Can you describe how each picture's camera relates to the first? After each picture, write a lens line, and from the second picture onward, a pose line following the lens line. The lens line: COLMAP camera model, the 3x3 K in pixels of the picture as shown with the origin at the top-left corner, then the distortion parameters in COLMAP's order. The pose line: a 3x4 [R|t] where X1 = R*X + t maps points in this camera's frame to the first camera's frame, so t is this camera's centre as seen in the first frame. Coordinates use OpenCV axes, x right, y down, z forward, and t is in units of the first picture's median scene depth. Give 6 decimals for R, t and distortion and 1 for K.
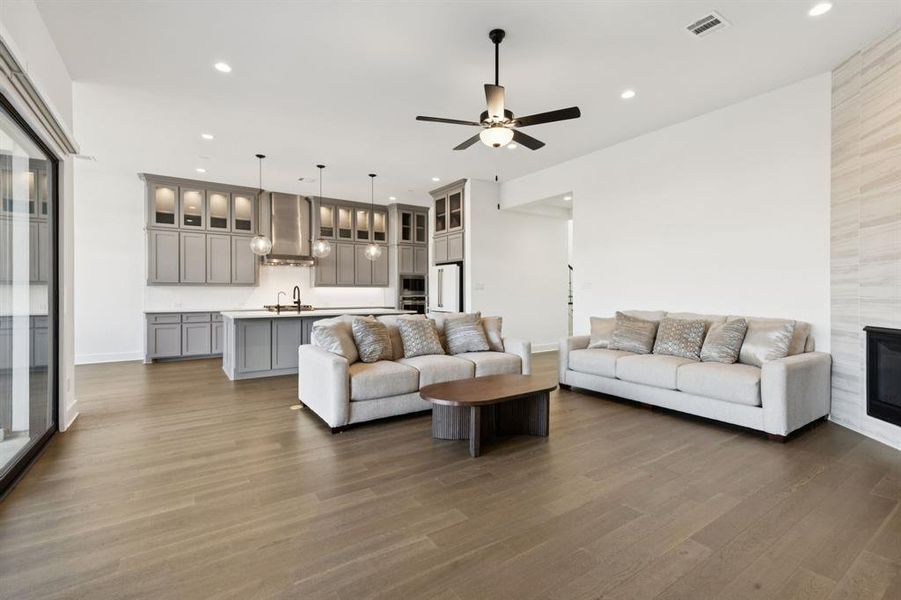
lens RADIAL K [[408.5, 0, 450.8], [0, 408.5, 299.2], [0, 0, 1]] dist [0.003600, -0.000359]
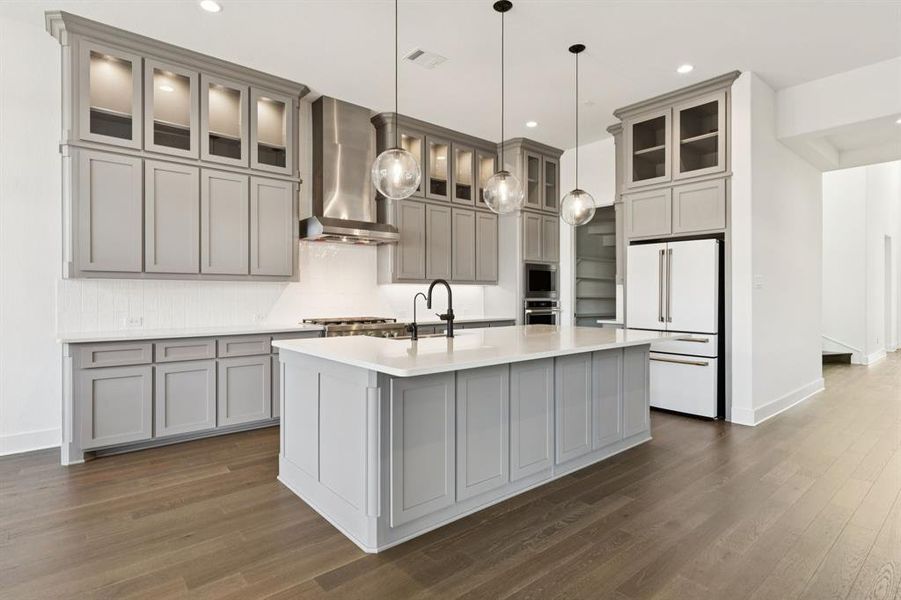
lens RADIAL K [[471.9, 0, 450.1], [0, 471.9, 300.5], [0, 0, 1]] dist [0.003930, 0.000212]
pose [[0.994510, -0.000952, 0.104636, -0.376620], [0.001111, 0.999998, -0.001462, -0.007800], [-0.104634, 0.001570, 0.994510, 0.441580]]
